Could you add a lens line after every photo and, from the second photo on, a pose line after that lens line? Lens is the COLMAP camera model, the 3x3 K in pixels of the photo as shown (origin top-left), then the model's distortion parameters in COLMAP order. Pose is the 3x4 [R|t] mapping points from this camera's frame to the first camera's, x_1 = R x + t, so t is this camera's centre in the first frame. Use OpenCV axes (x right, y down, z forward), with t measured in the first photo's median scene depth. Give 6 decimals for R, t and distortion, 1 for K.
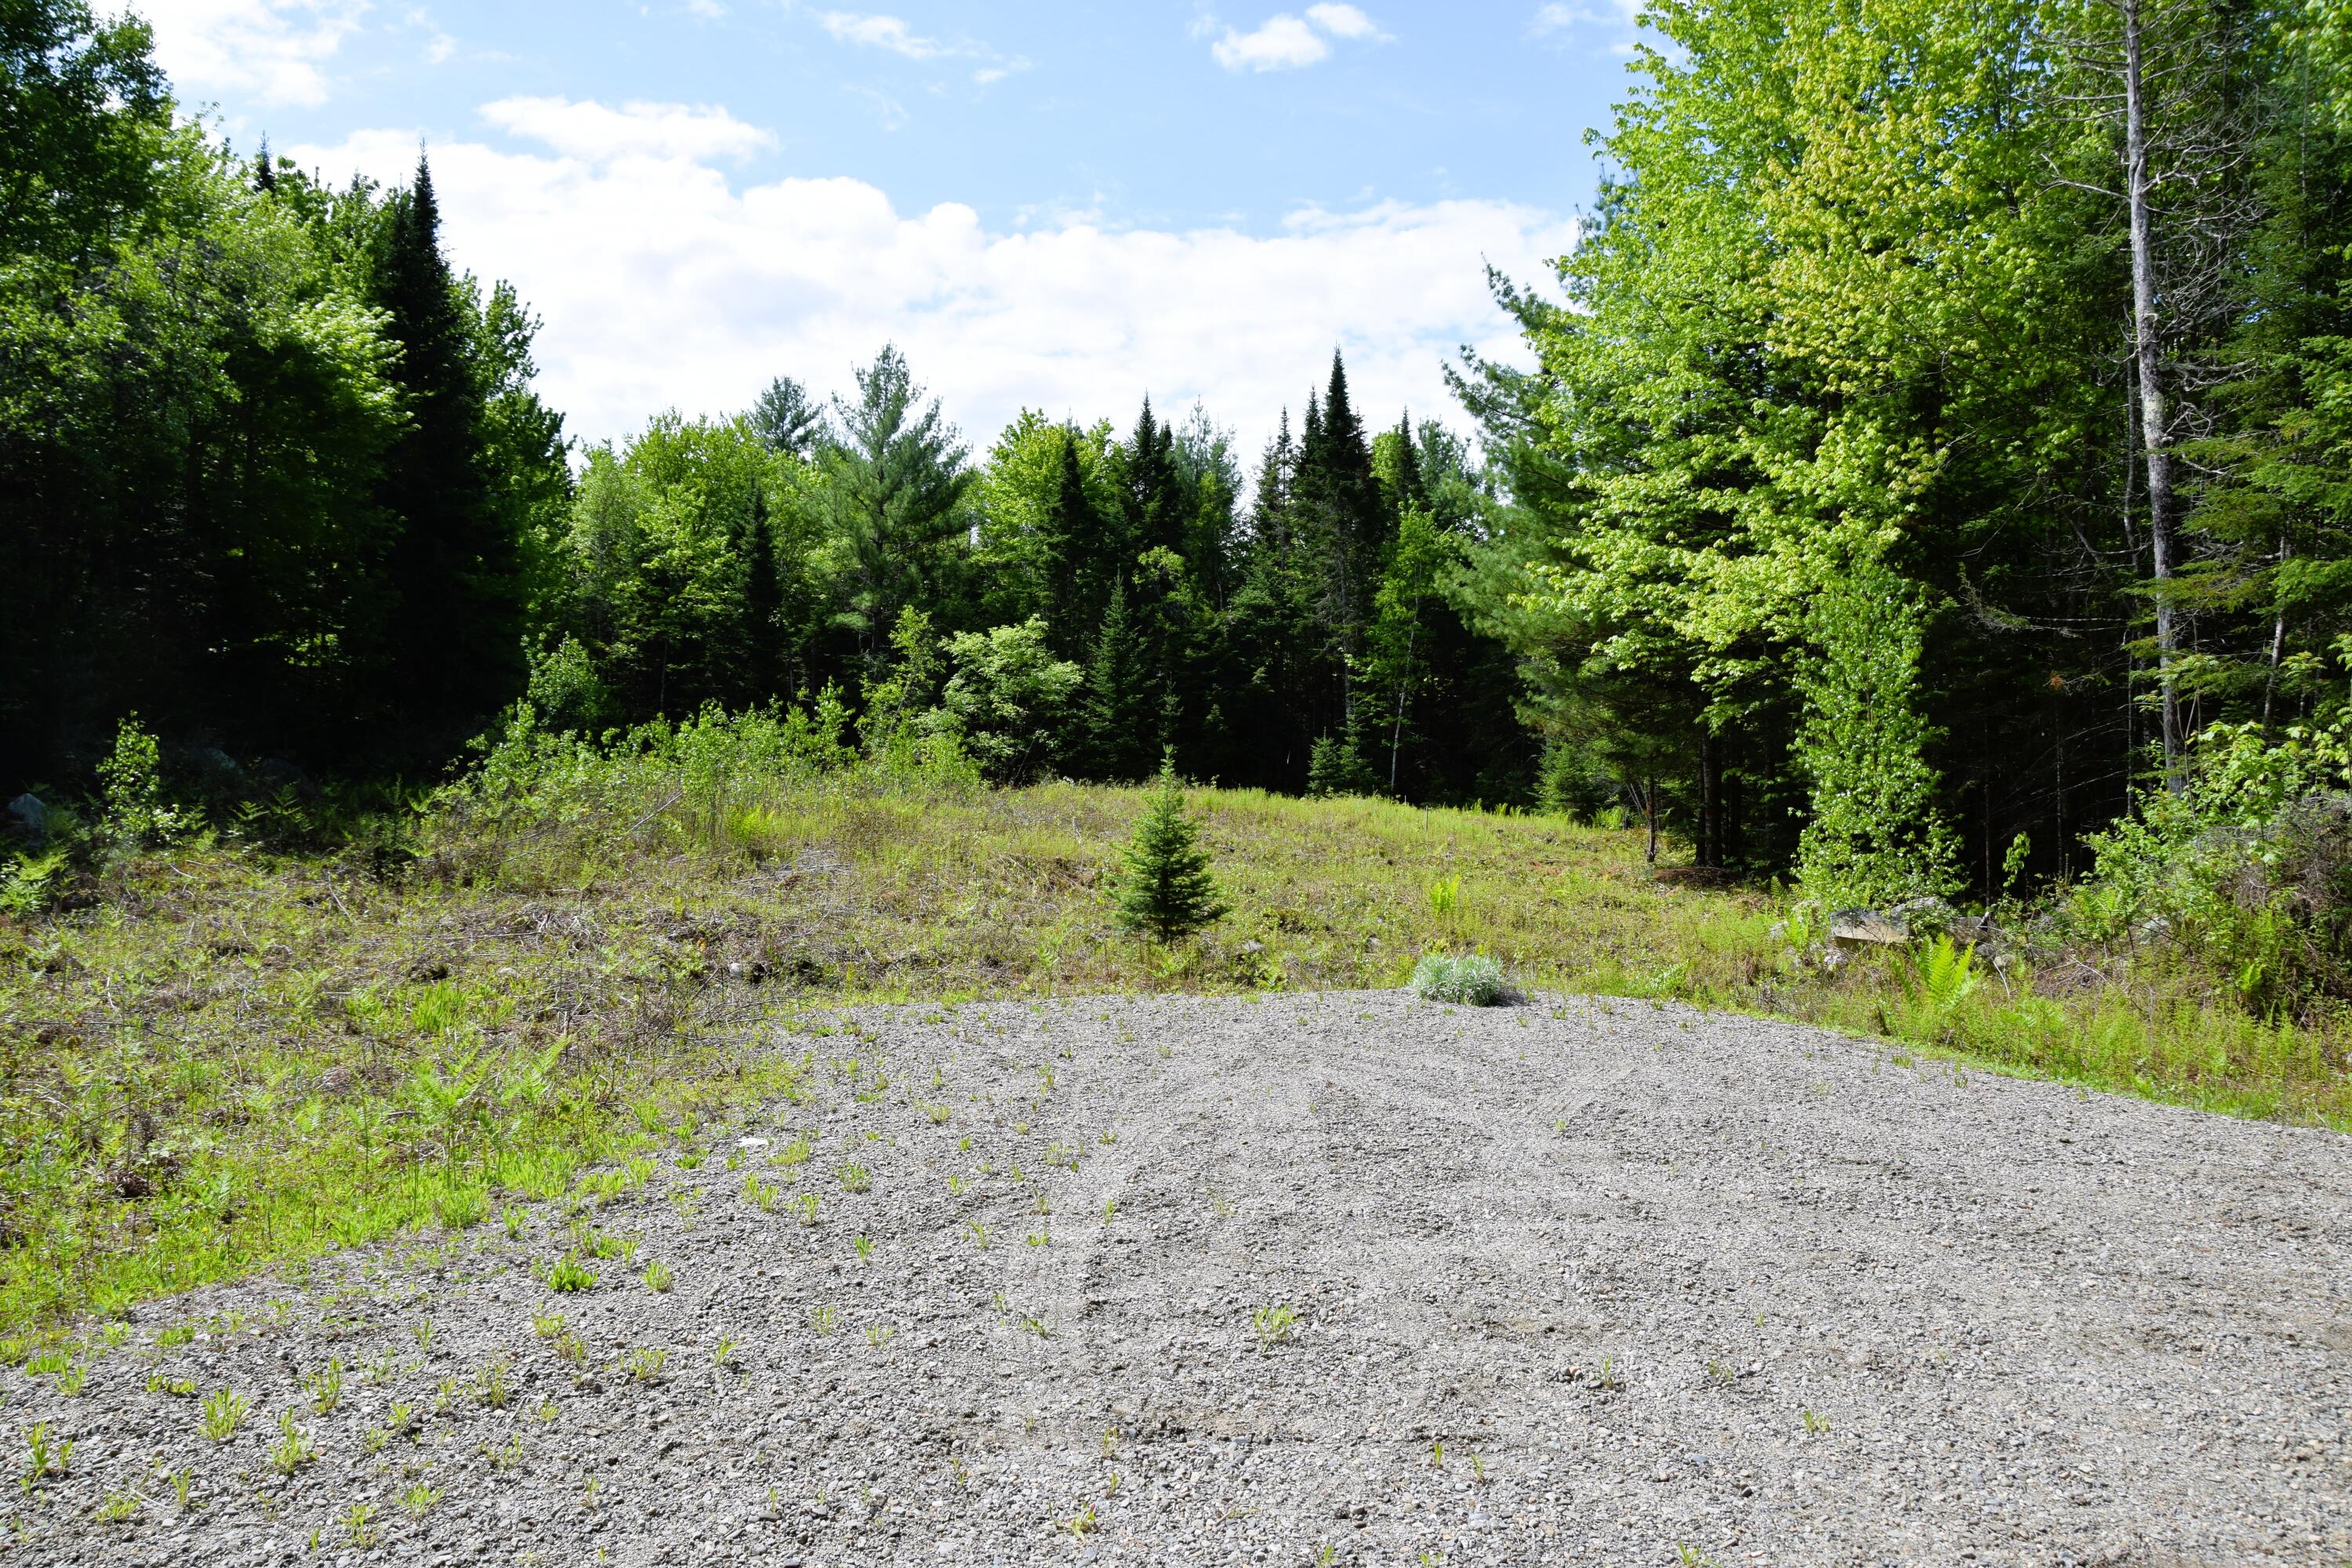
lens RADIAL K [[1861.4, 0, 1176.6], [0, 1861.4, 817.4], [0, 0, 1]] dist [-0.090553, 0.002663]
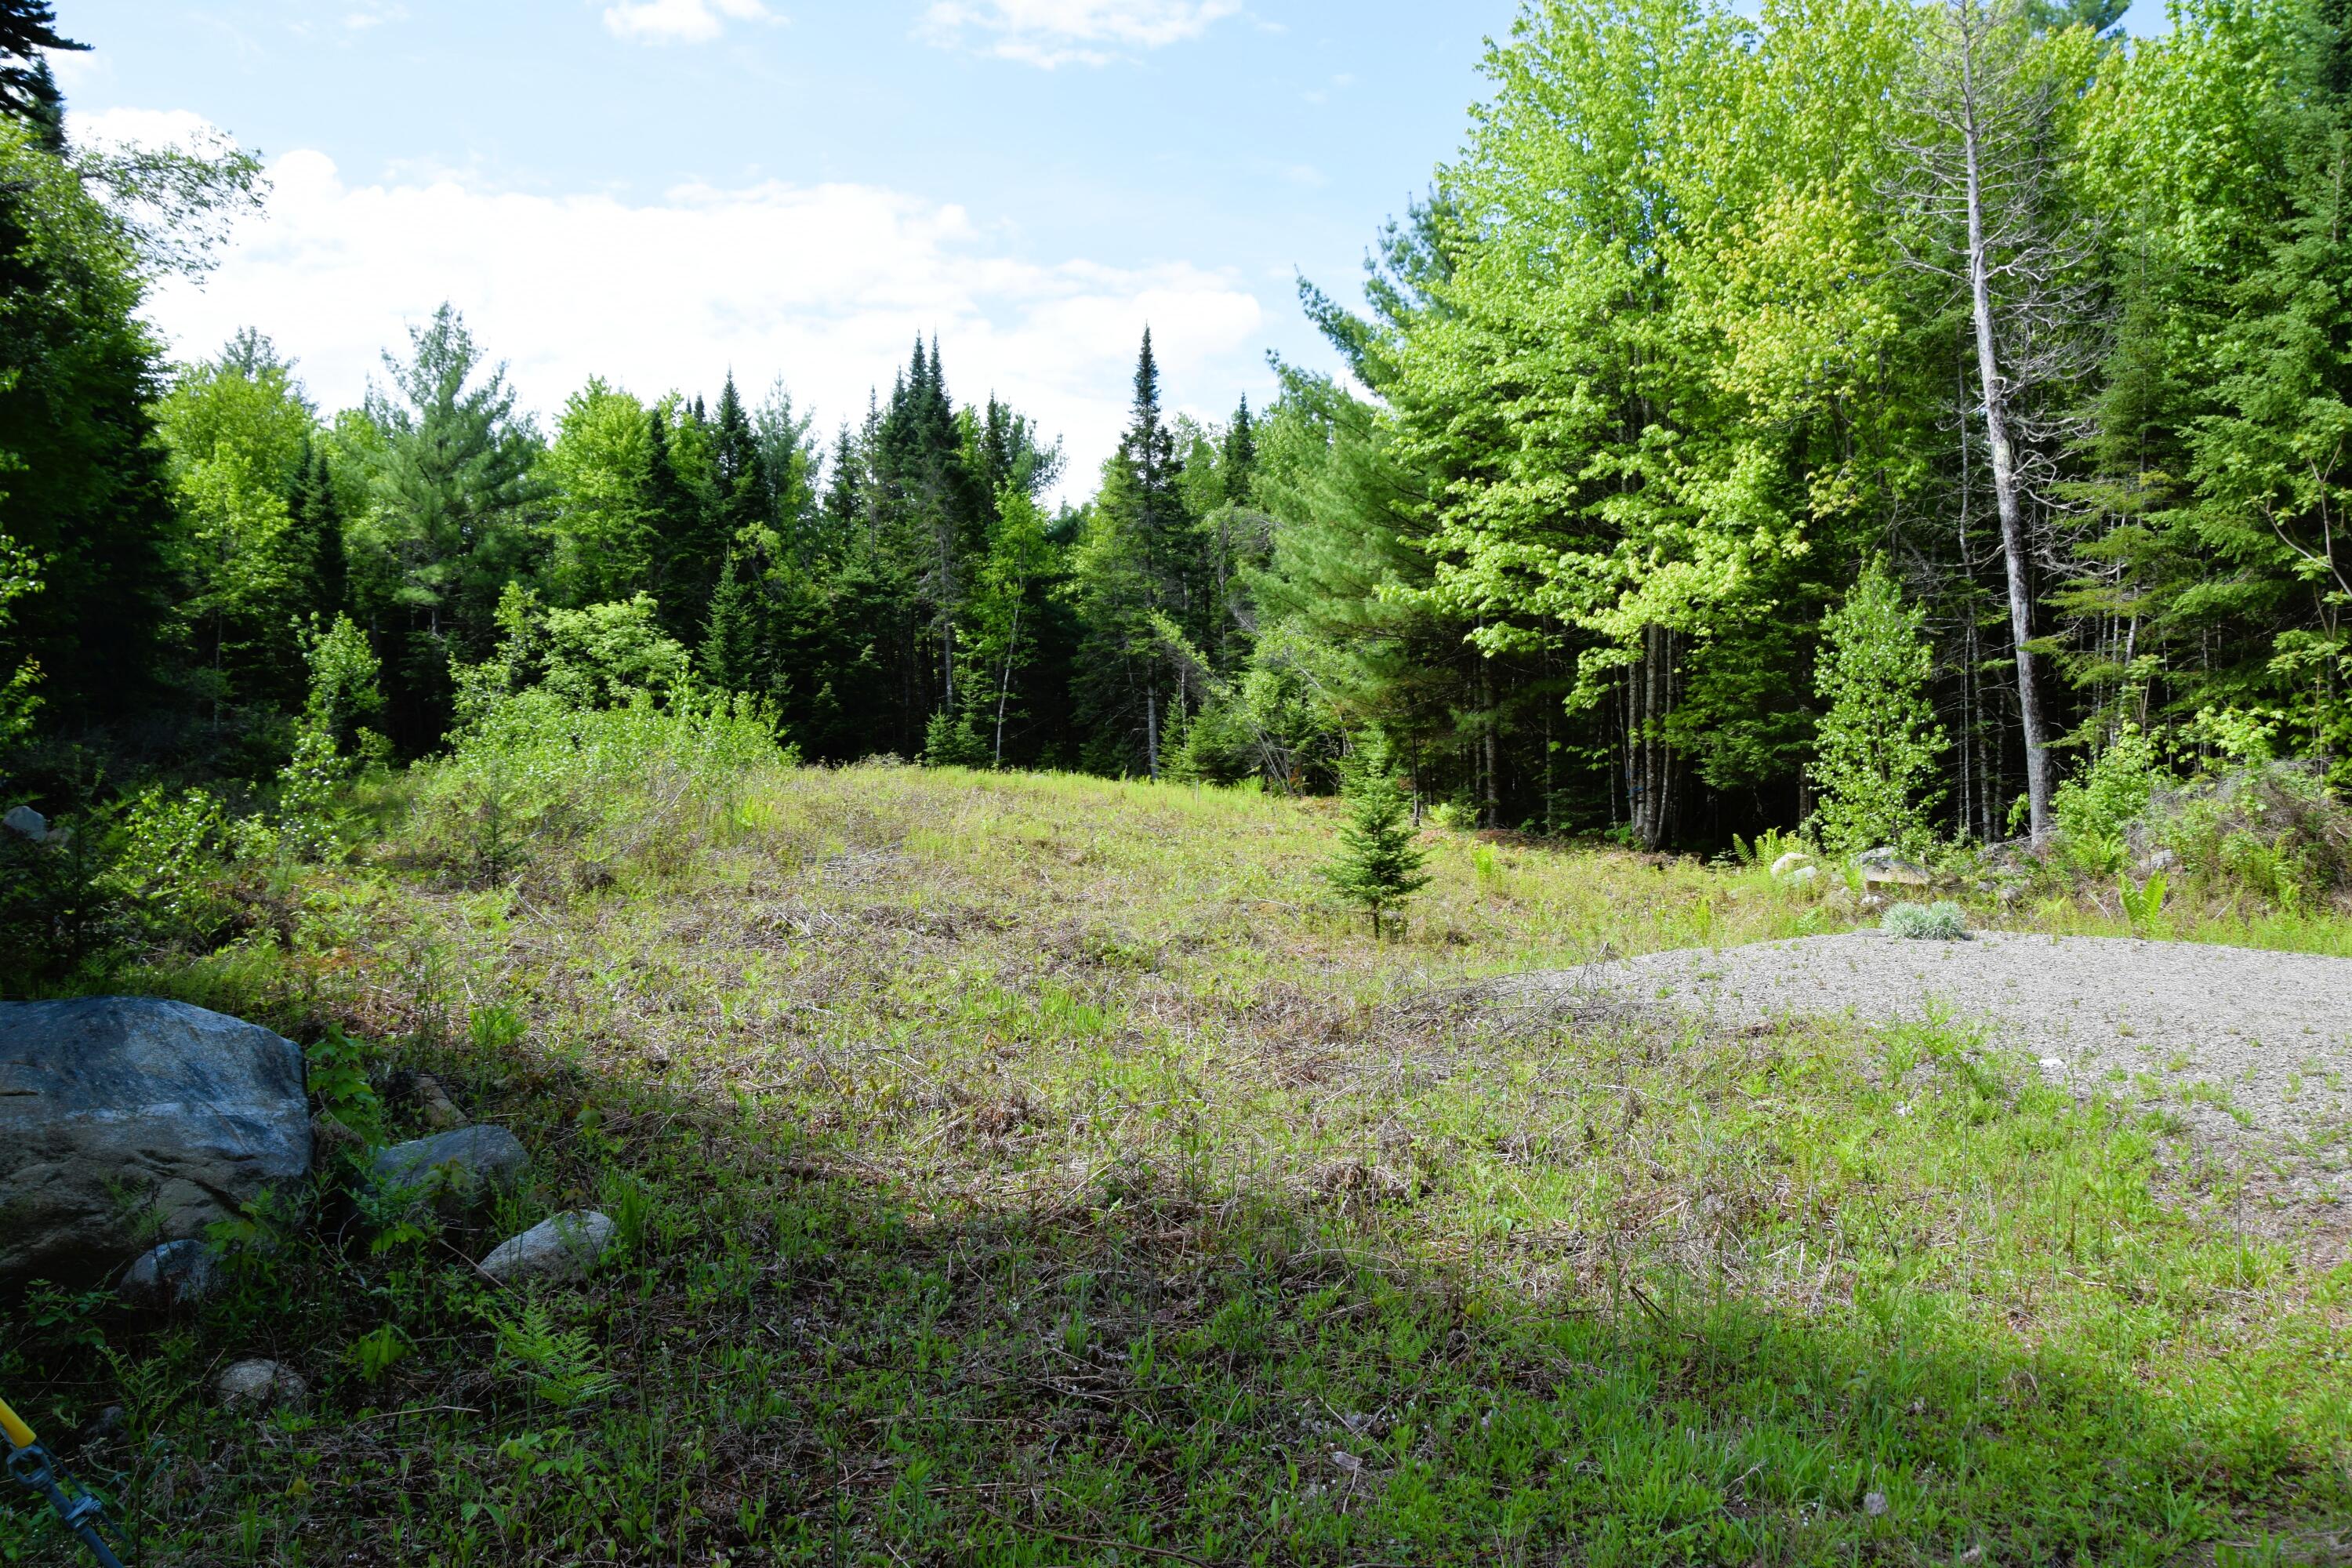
lens RADIAL K [[1817.7, 0, 1152.7], [0, 1817.7, 790.1], [0, 0, 1]] dist [-0.166867, 0.114886]
pose [[0.921980, -0.027868, 0.386234, -0.192114], [0.026198, 0.999611, 0.009587, -0.007952], [-0.386351, 0.001279, 0.922351, 0.042641]]
